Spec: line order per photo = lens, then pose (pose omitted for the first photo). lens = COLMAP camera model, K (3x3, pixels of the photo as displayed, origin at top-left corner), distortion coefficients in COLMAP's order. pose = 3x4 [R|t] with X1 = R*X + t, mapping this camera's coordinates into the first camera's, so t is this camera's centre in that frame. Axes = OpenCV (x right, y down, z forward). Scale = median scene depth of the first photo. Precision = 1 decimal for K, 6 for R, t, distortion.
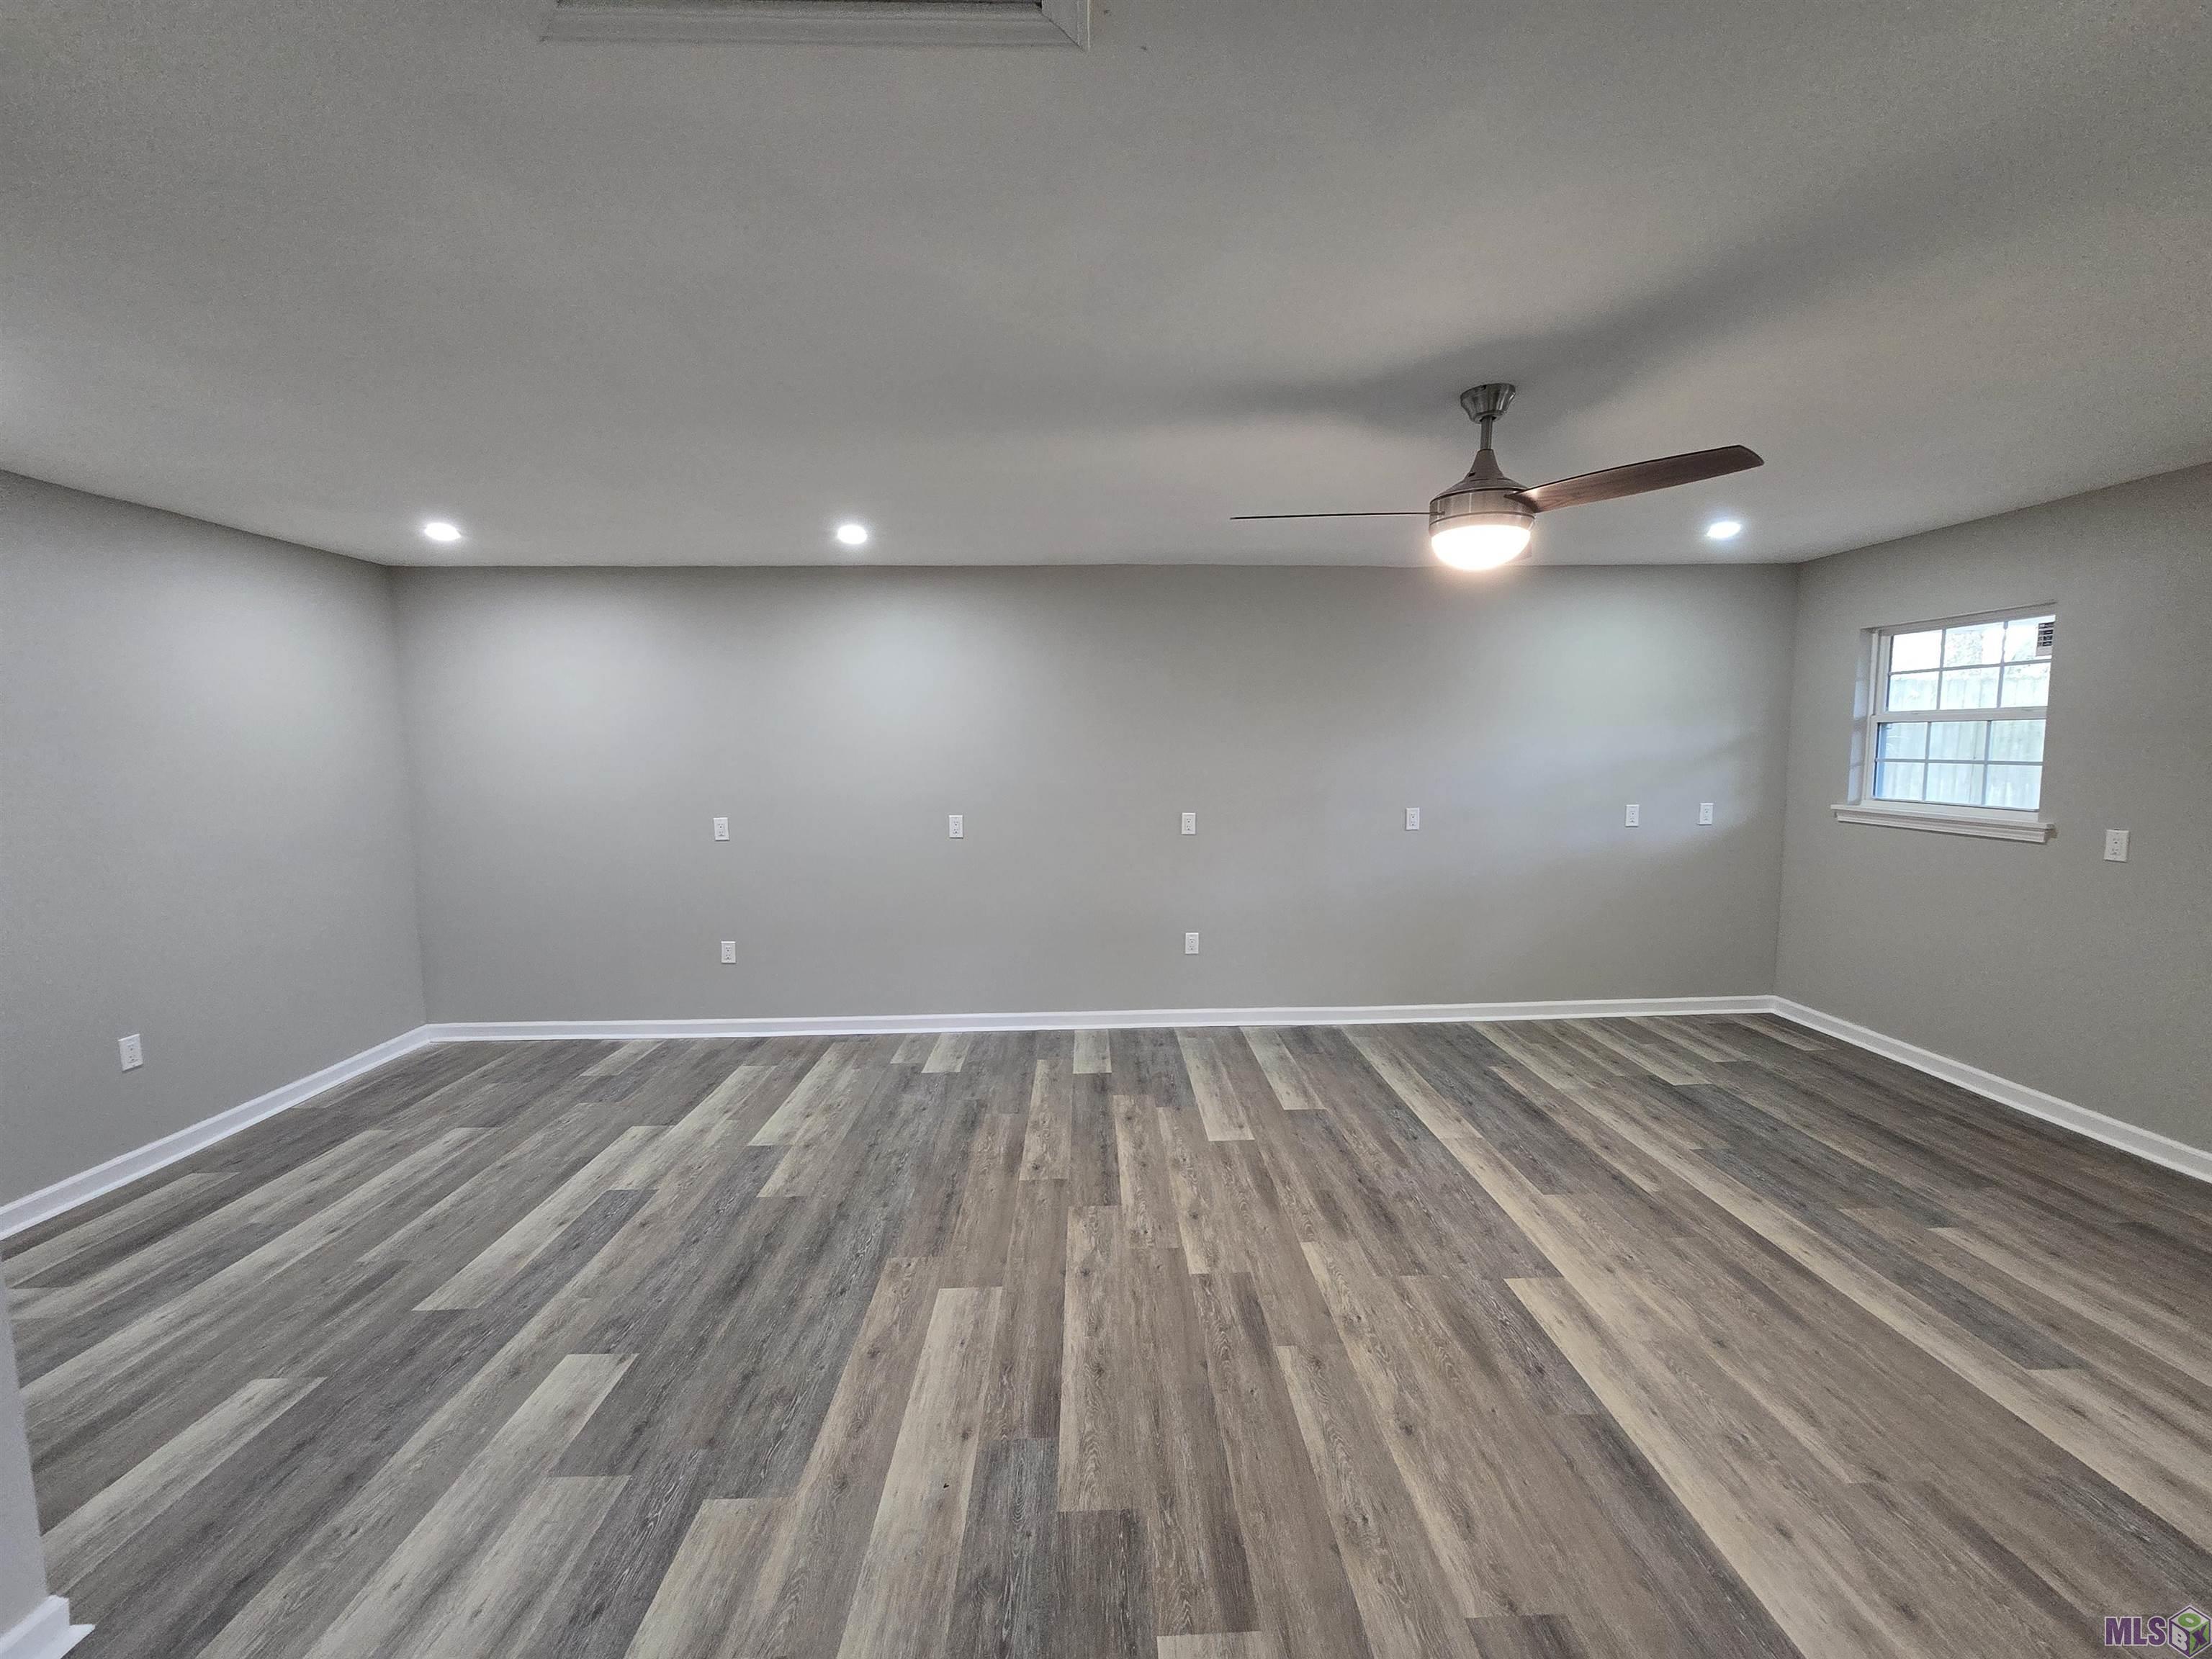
lens RADIAL K [[903.1, 0, 1110.1], [0, 903.1, 831.9], [0, 0, 1]] dist [-0.002316, 0.000175]
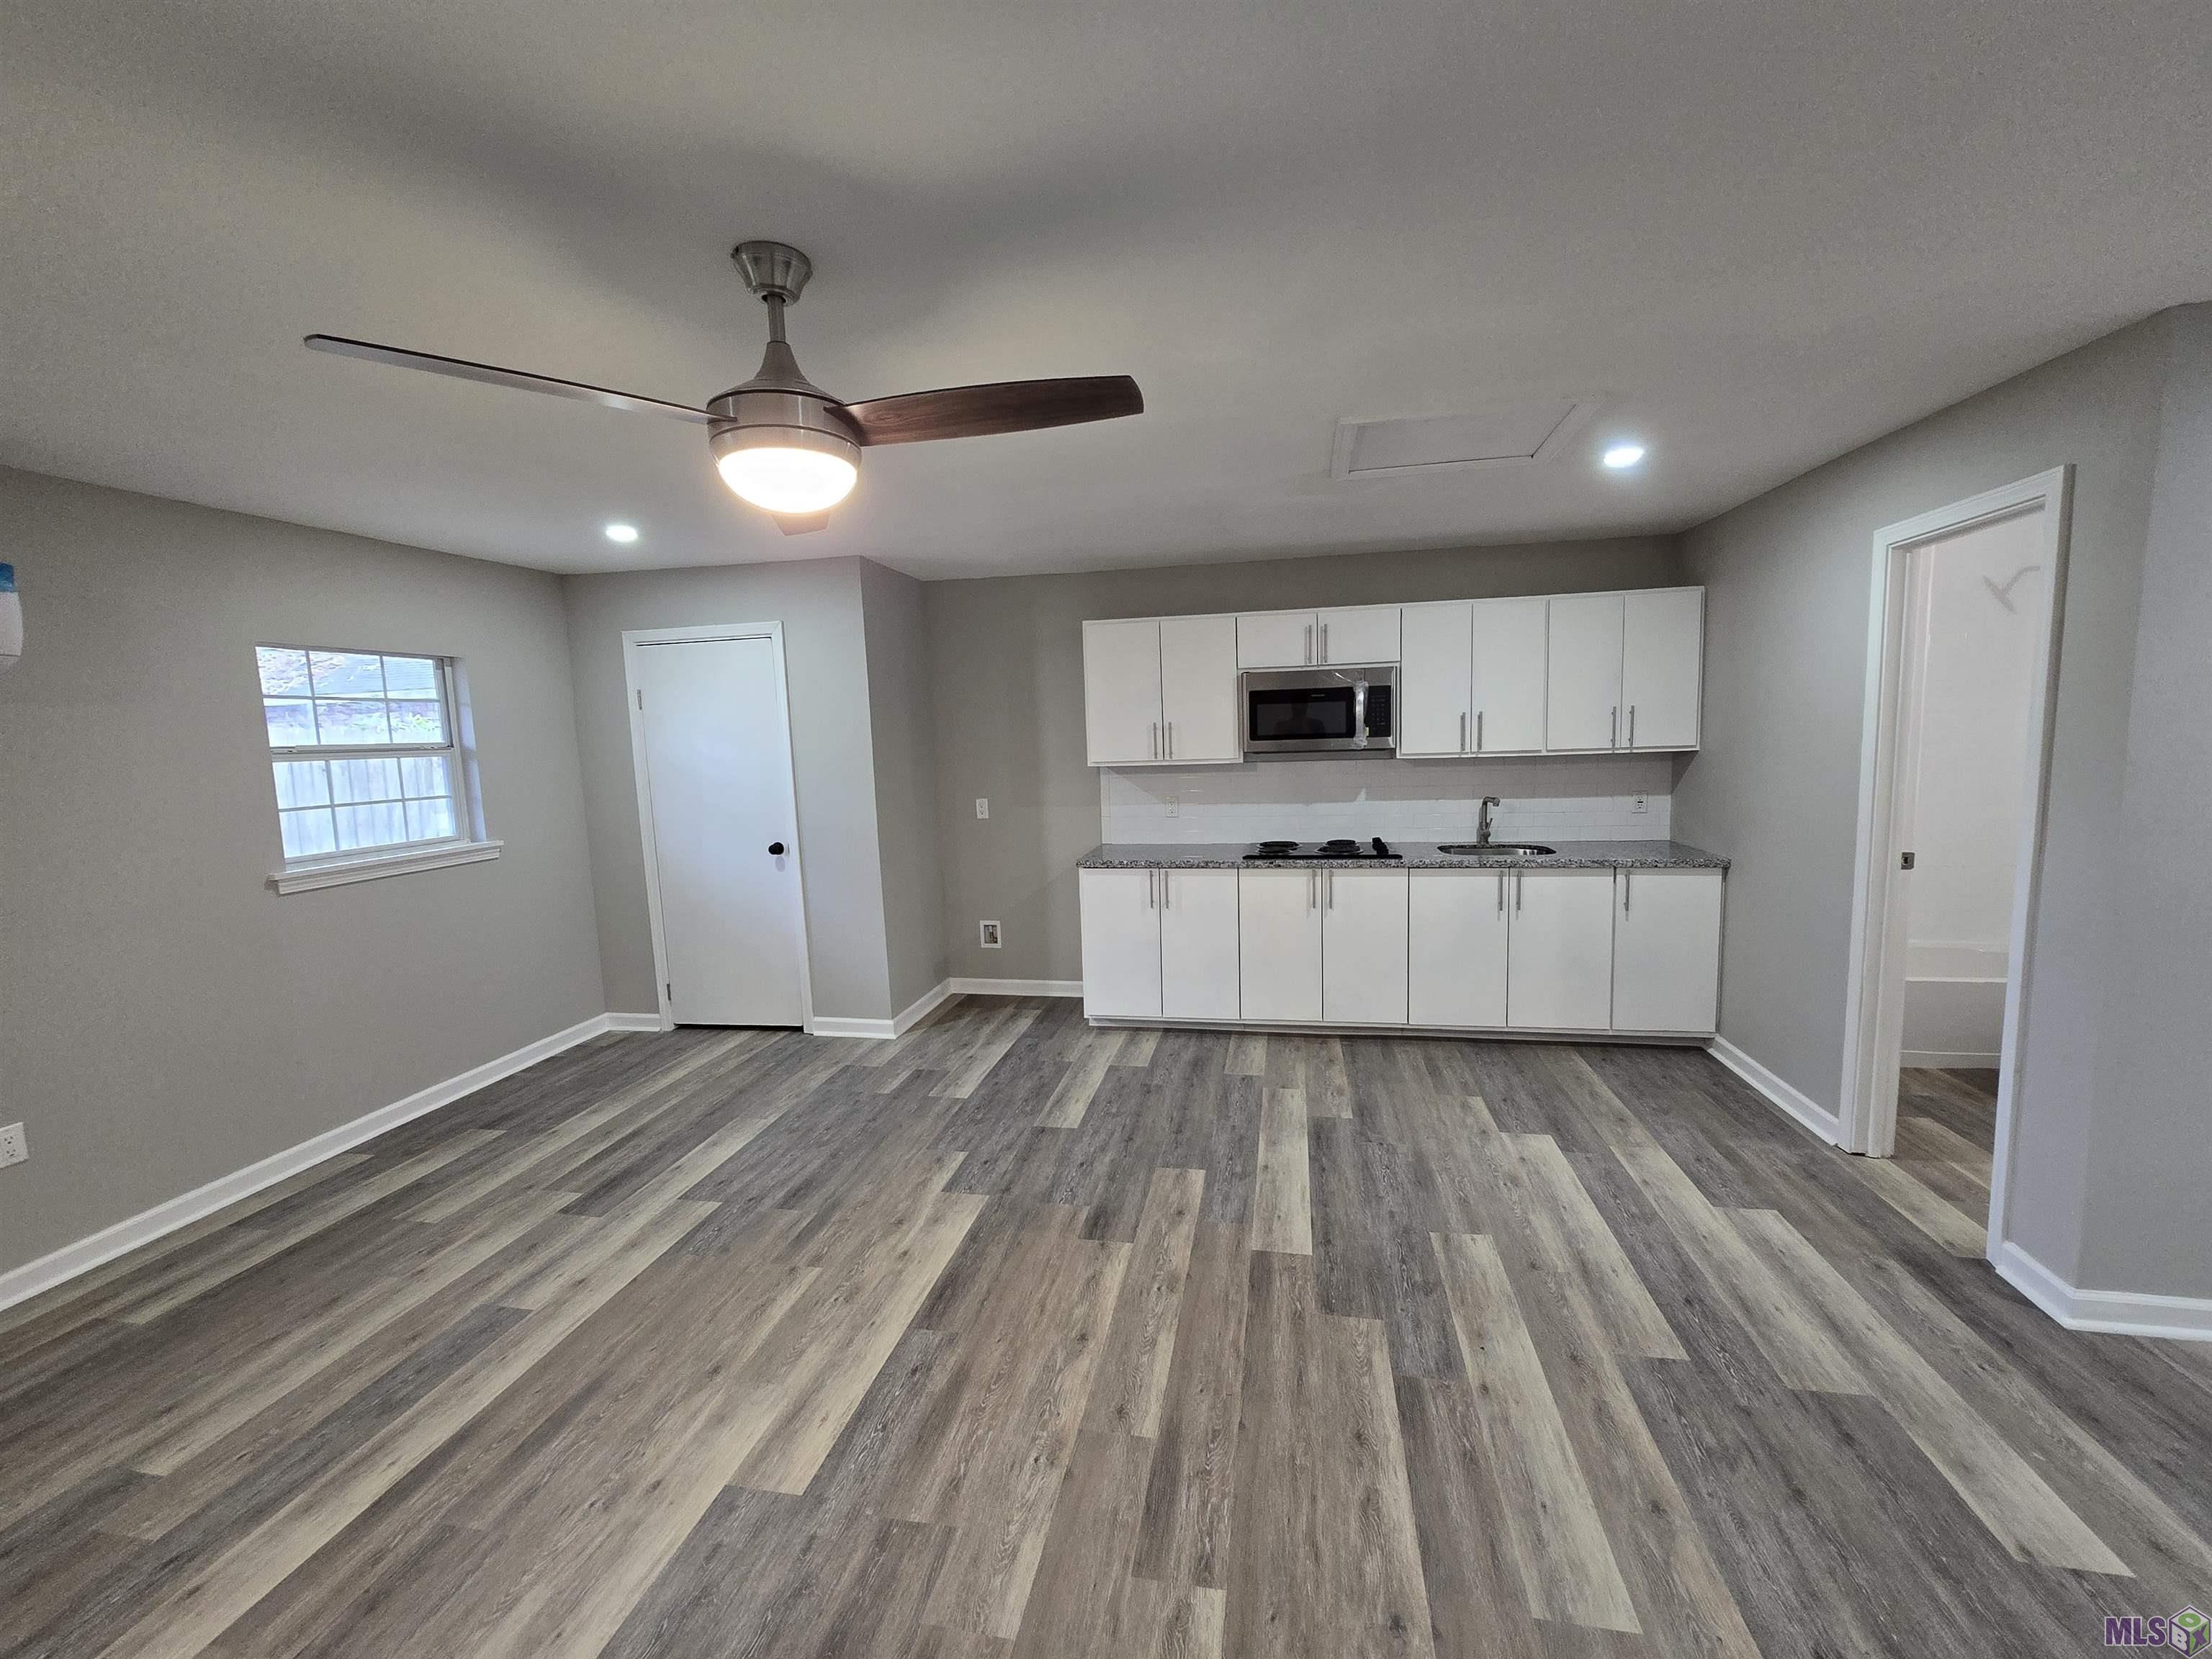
lens RADIAL K [[901.4, 0, 1116.9], [0, 901.4, 831.2], [0, 0, 1]] dist [-0.003250, 0.000004]
pose [[-0.975765, 0.014431, 0.218346, 0.014179], [0.059440, 0.977785, 0.201007, -0.137285], [-0.210594, 0.209114, -0.954946, 1.267408]]
